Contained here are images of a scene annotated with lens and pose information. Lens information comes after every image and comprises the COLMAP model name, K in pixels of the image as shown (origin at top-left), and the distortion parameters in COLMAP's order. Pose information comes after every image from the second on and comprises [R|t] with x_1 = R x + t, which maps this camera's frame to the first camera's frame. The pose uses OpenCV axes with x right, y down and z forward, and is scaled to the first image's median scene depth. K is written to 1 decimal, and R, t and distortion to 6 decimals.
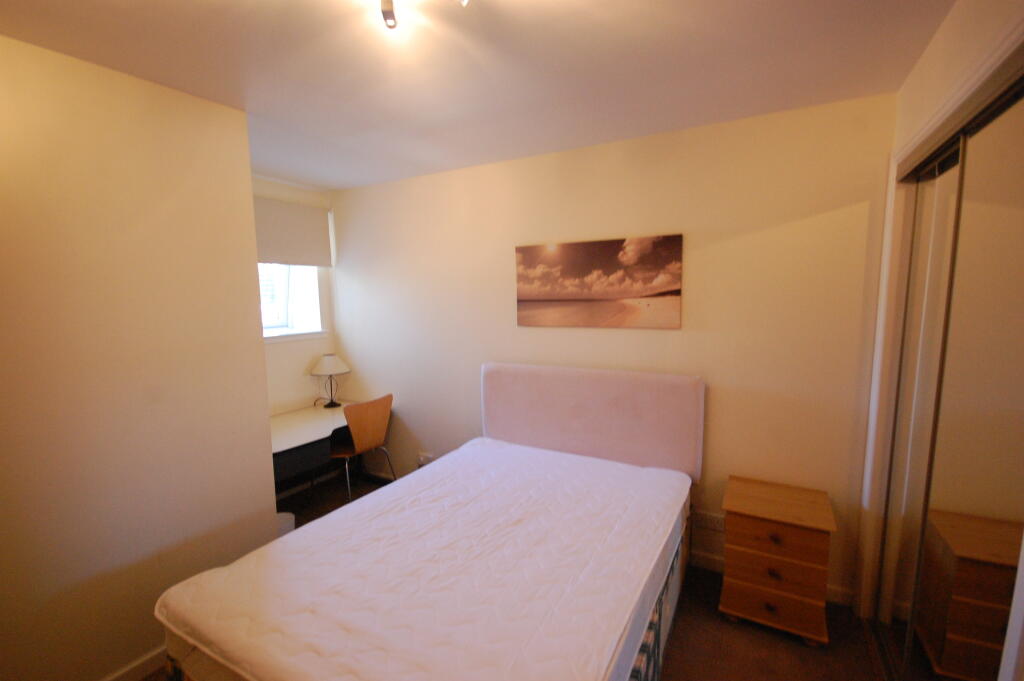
lens RADIAL K [[450.8, 0, 510.1], [0, 450.8, 343.0], [0, 0, 1]] dist [0.001323, 0.000217]
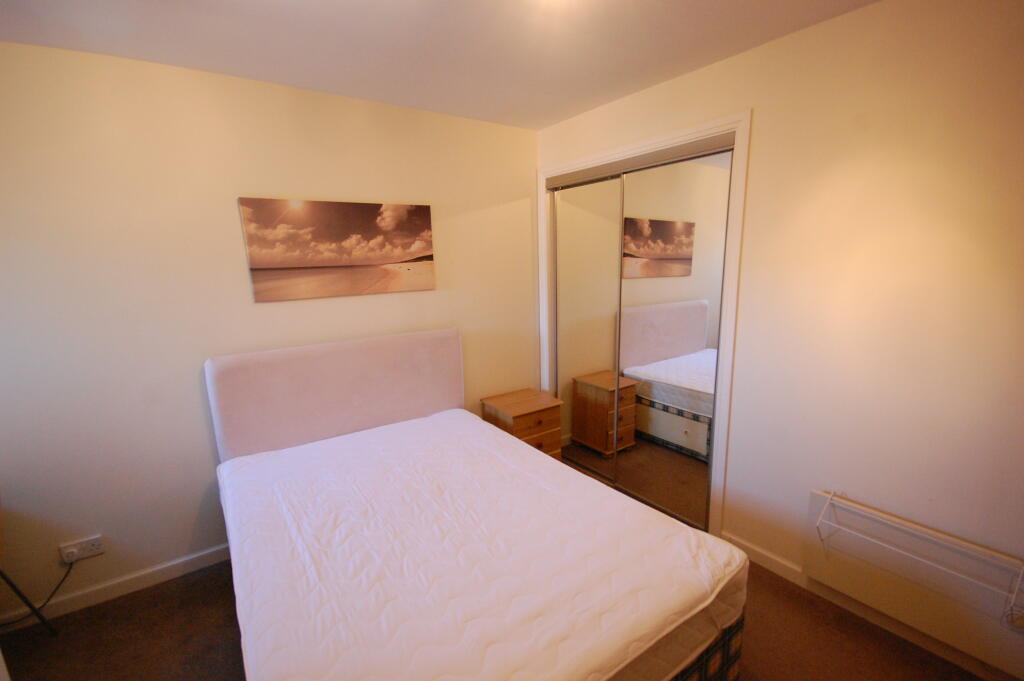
lens RADIAL K [[450.8, 0, 506.7], [0, 450.8, 344.3], [0, 0, 1]] dist [0.001323, 0.000217]
pose [[0.443077, -0.166849, 0.880820, -0.546347], [0.115477, 0.984965, 0.128489, -0.019078], [-0.889015, 0.044784, 0.455683, 0.300310]]
